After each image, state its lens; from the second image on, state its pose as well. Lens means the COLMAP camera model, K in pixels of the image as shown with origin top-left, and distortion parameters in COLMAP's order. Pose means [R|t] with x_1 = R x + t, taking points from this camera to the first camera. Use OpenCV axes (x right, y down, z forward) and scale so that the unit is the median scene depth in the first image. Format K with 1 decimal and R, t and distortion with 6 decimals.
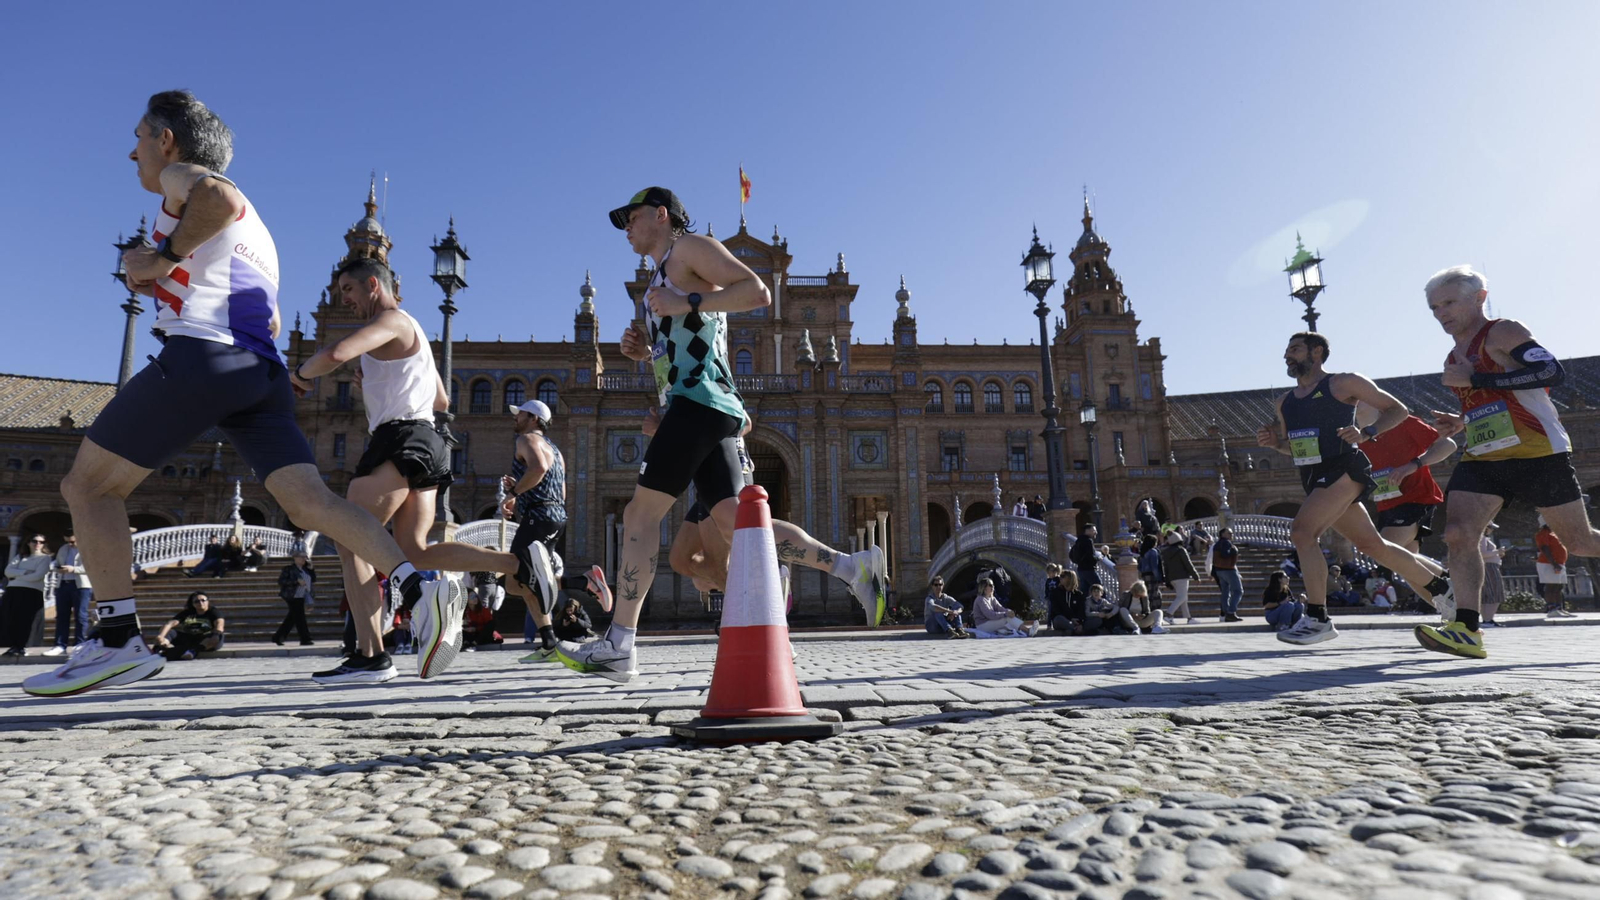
lens RADIAL K [[732.3, 0, 788.5], [0, 732.3, 517.8], [0, 0, 1]] dist [0.000739, 0.000002]
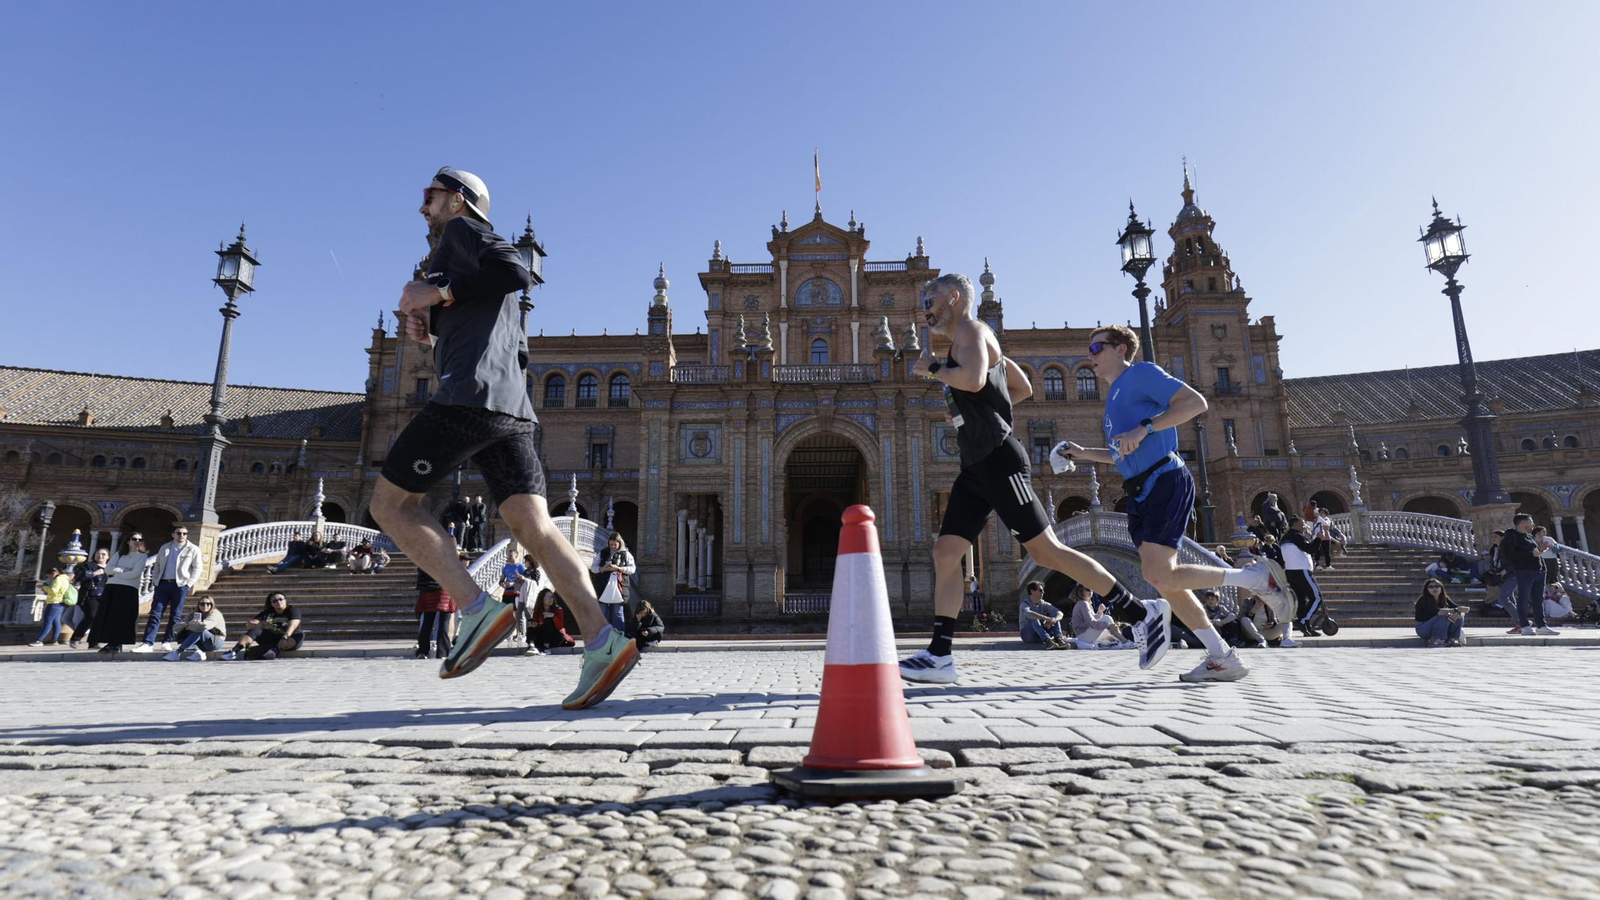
lens RADIAL K [[768.3, 0, 797.0], [0, 768.3, 476.3], [0, 0, 1]] dist [0.002947, -0.000196]
pose [[0.995995, -0.004507, -0.089293, -0.001727], [0.000258, 0.998870, -0.047533, -0.001580], [0.089406, 0.047319, 0.994871, 0.001692]]
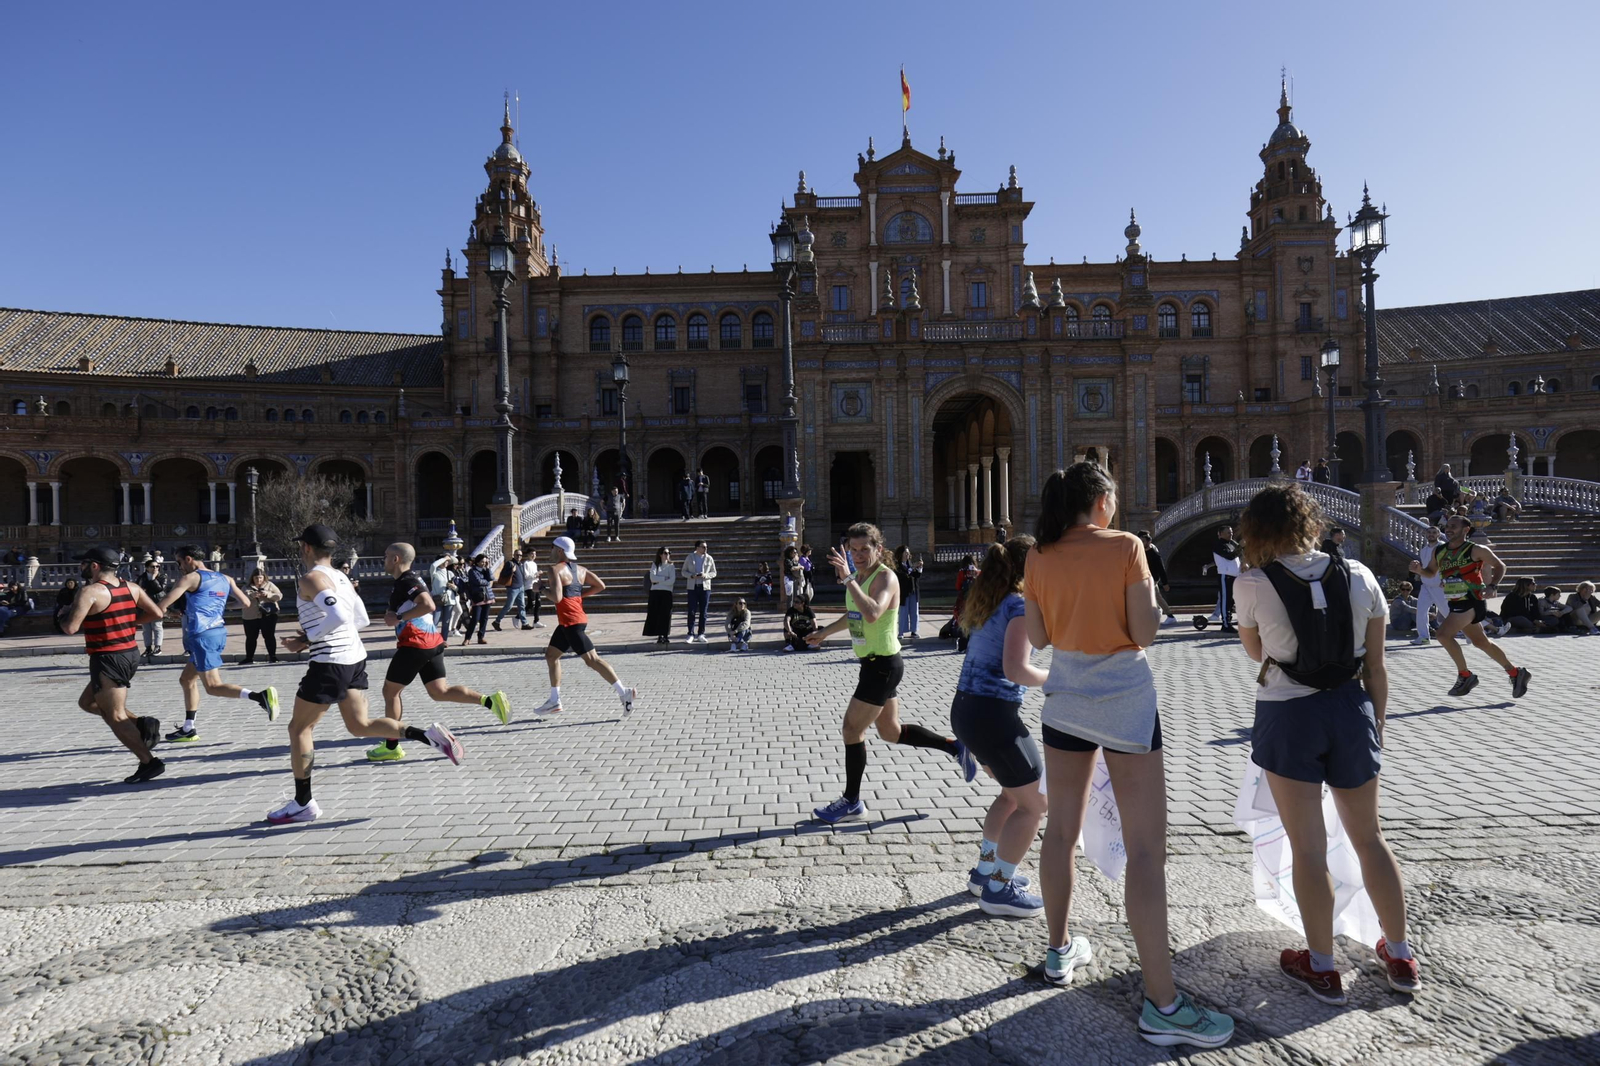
lens RADIAL K [[776.9, 0, 793.3], [0, 776.9, 545.8], [0, 0, 1]] dist [-0.006684, 0.002705]
pose [[0.996686, 0.000184, -0.081341, -0.210311], [0.011416, 0.989784, 0.142117, -0.050261], [0.080536, -0.142575, 0.986502, -0.087978]]
